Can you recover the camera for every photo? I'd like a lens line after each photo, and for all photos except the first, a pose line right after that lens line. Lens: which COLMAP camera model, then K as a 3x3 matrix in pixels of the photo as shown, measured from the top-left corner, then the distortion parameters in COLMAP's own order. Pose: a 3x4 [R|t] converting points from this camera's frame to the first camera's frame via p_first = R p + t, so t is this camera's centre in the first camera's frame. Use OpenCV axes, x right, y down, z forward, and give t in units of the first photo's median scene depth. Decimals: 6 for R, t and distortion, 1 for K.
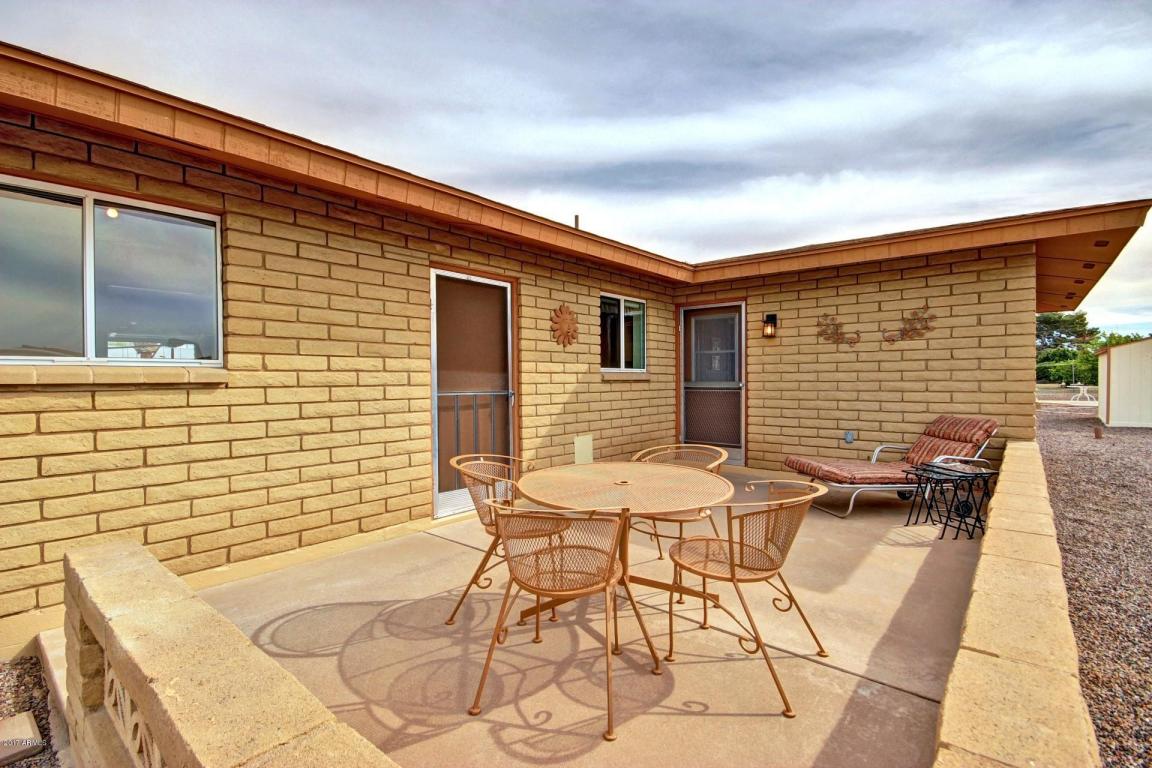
lens RADIAL K [[532.4, 0, 567.6], [0, 532.4, 382.6], [0, 0, 1]] dist [0.015843, -0.014201]
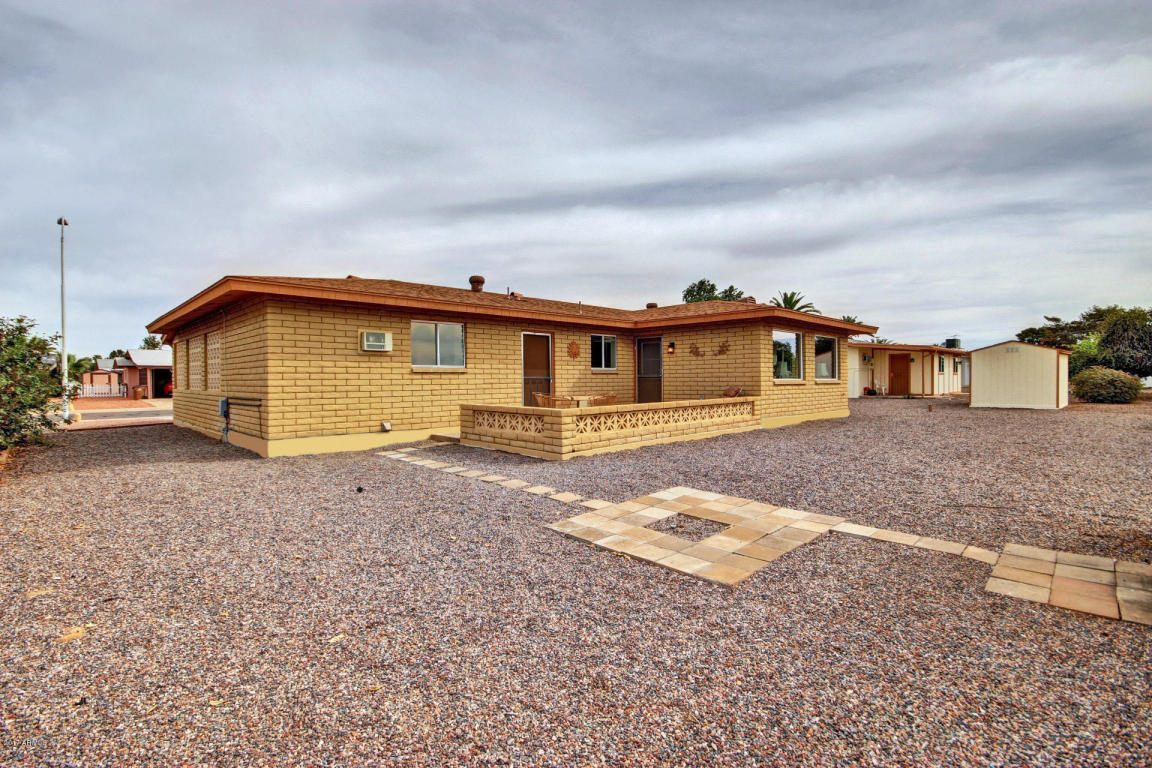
lens RADIAL K [[532.4, 0, 567.6], [0, 532.4, 382.6], [0, 0, 1]] dist [0.015843, -0.014201]
pose [[0.995583, -0.001953, -0.093863, 0.181150], [0.001859, 0.999998, -0.001090, 0.039441], [0.093865, 0.000910, 0.995585, -1.304079]]
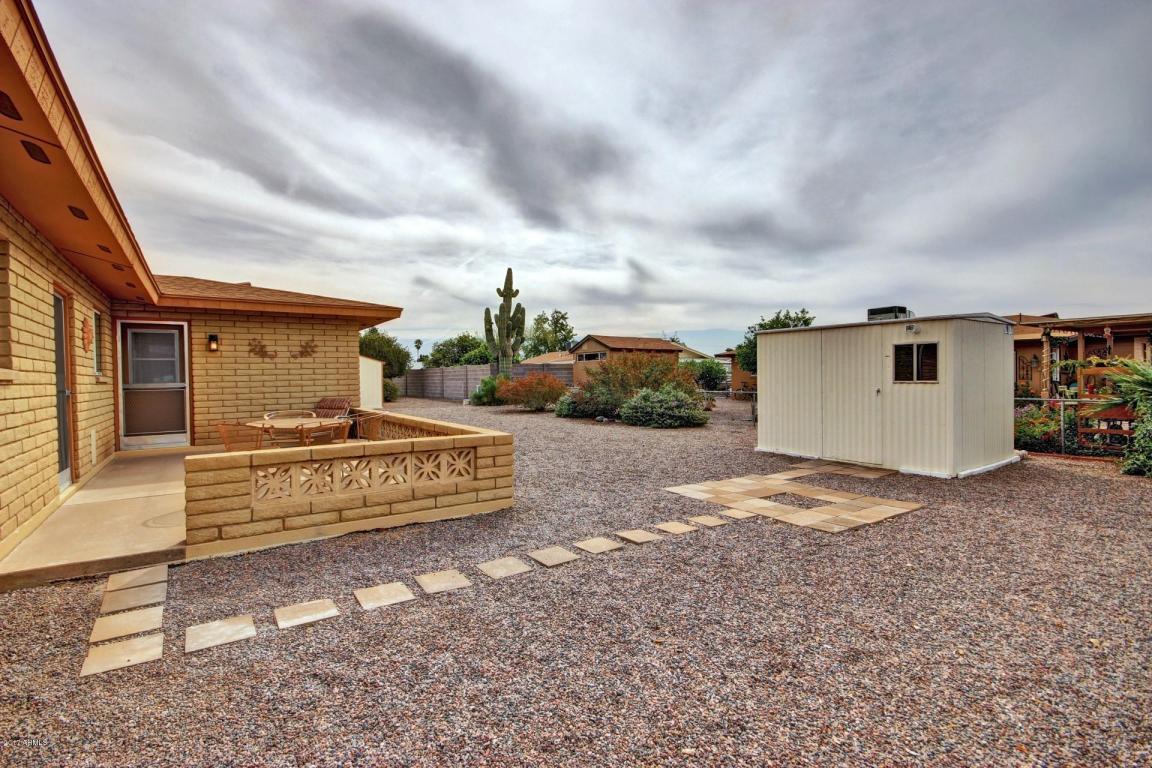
lens RADIAL K [[532.4, 0, 567.6], [0, 532.4, 382.6], [0, 0, 1]] dist [0.015843, -0.014201]
pose [[0.260625, -0.011996, 0.965365, -0.831326], [0.023517, 0.999705, 0.006073, 0.014467], [-0.965154, 0.021120, 0.260831, -0.310593]]
